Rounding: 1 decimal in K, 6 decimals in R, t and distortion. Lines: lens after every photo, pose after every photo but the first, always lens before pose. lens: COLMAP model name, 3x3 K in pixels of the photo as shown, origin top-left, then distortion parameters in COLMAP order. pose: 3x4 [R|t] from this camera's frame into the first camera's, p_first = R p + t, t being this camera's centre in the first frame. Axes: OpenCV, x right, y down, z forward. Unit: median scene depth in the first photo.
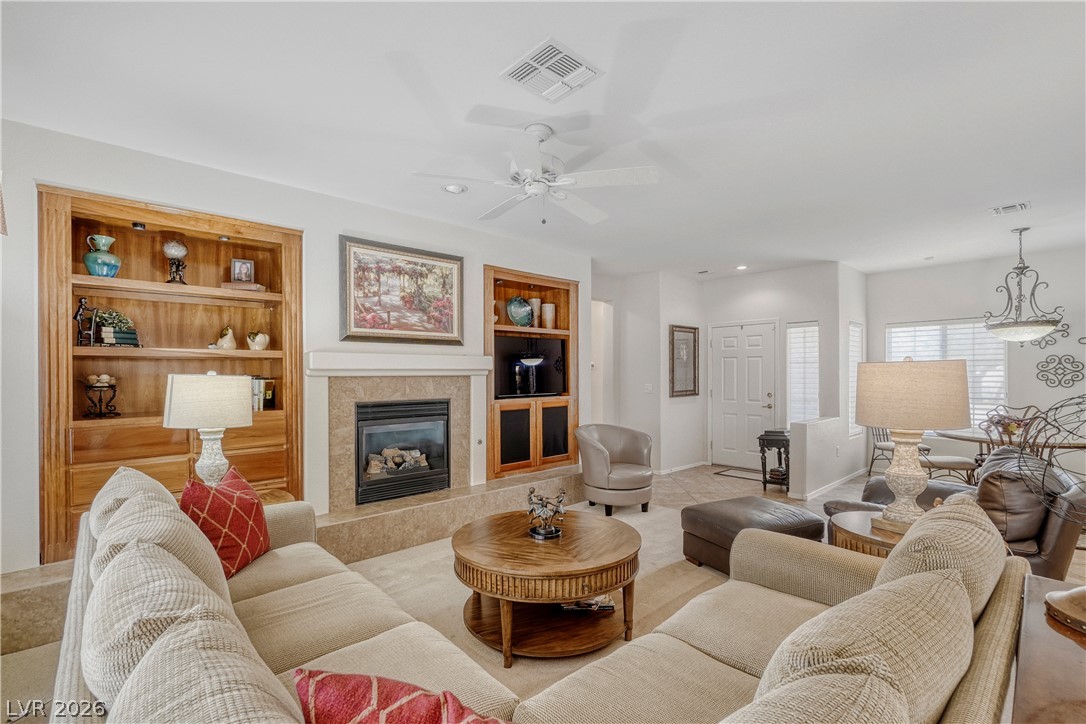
lens RADIAL K [[479.4, 0, 542.2], [0, 479.4, 373.1], [0, 0, 1]] dist [-0.008498, 0.003714]
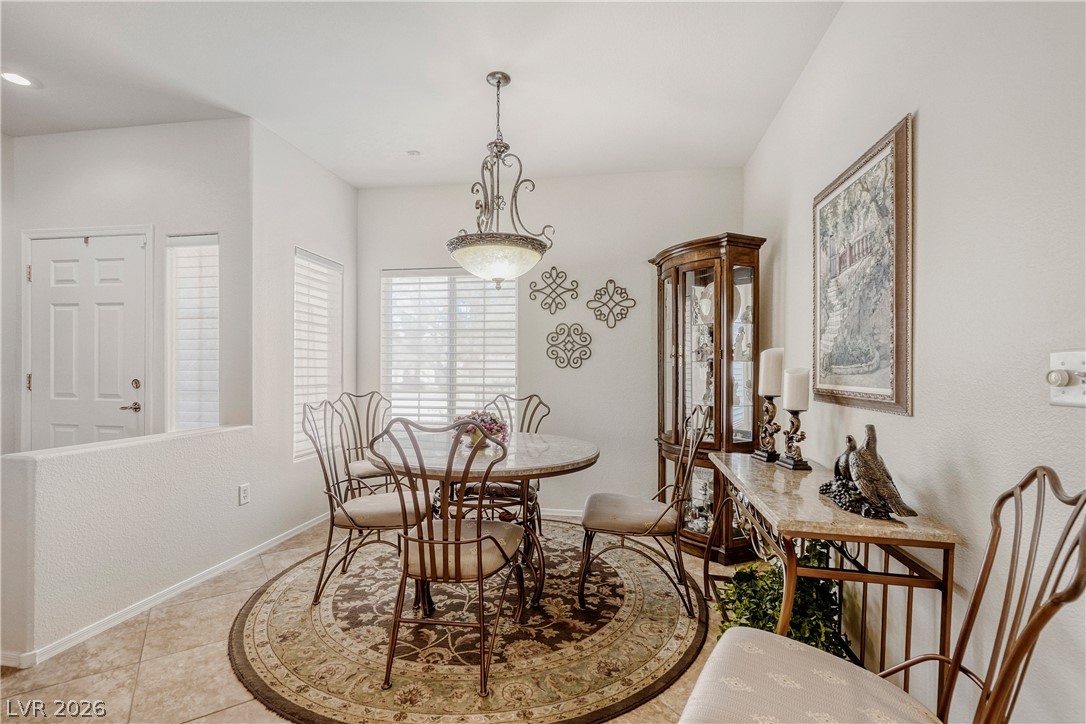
lens RADIAL K [[479.4, 0, 536.6], [0, 479.4, 372.9], [0, 0, 1]] dist [-0.008498, 0.003714]
pose [[0.788942, 0.005121, 0.614447, 0.594576], [-0.010930, 0.999924, 0.005700, 0.033282], [-0.614371, -0.011213, 0.788938, 0.452106]]
